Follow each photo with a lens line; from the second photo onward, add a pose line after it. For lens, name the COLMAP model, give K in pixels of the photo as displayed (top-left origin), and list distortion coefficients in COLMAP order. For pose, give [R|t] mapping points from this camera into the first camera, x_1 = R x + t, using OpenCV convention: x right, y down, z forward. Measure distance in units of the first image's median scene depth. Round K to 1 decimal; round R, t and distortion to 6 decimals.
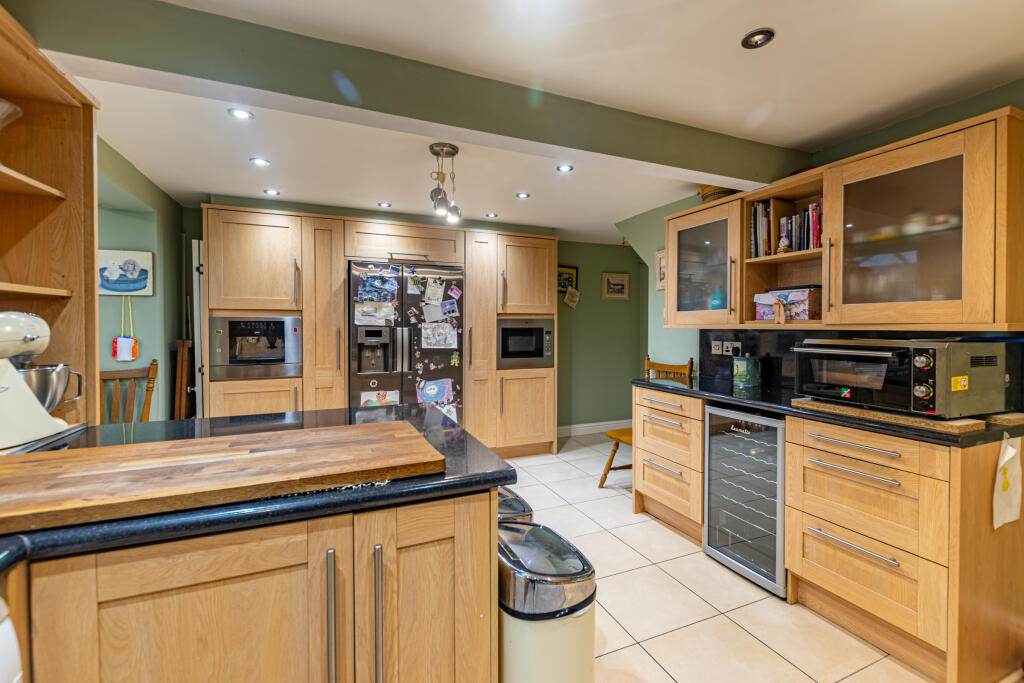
lens RADIAL K [[442.4, 0, 513.5], [0, 442.4, 332.3], [0, 0, 1]] dist [-0.001547, -0.000529]
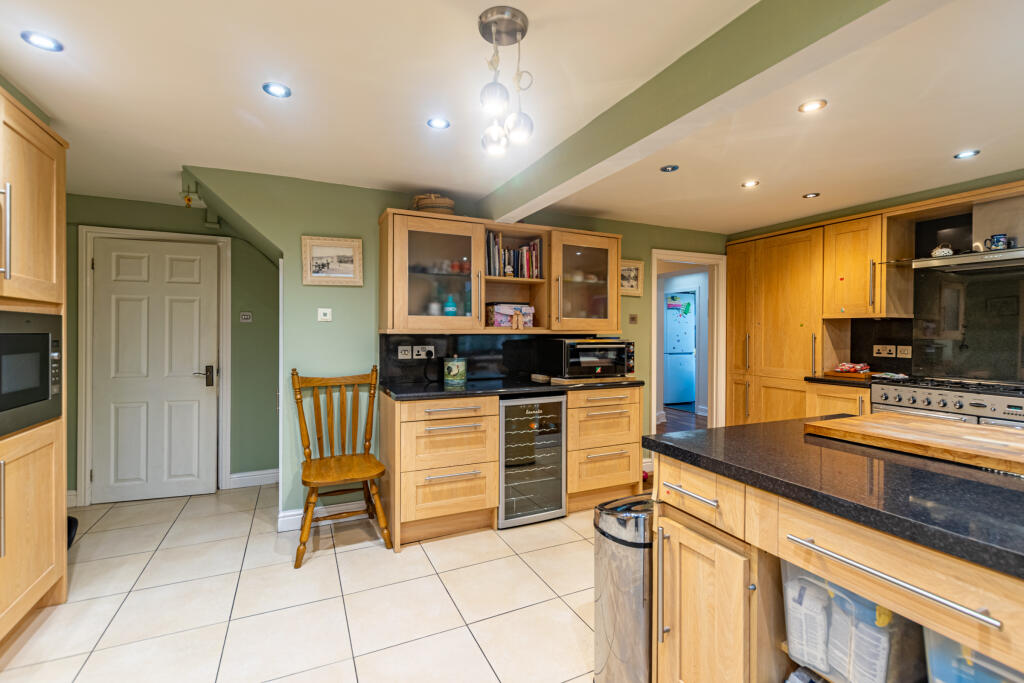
lens RADIAL K [[442.4, 0, 520.5], [0, 442.4, 338.2], [0, 0, 1]] dist [-0.001547, -0.000529]
pose [[-0.017745, -0.011687, 0.999774, -0.688864], [0.012099, 0.999856, 0.011903, -0.008382], [-0.999769, 0.012307, -0.017601, 0.939091]]
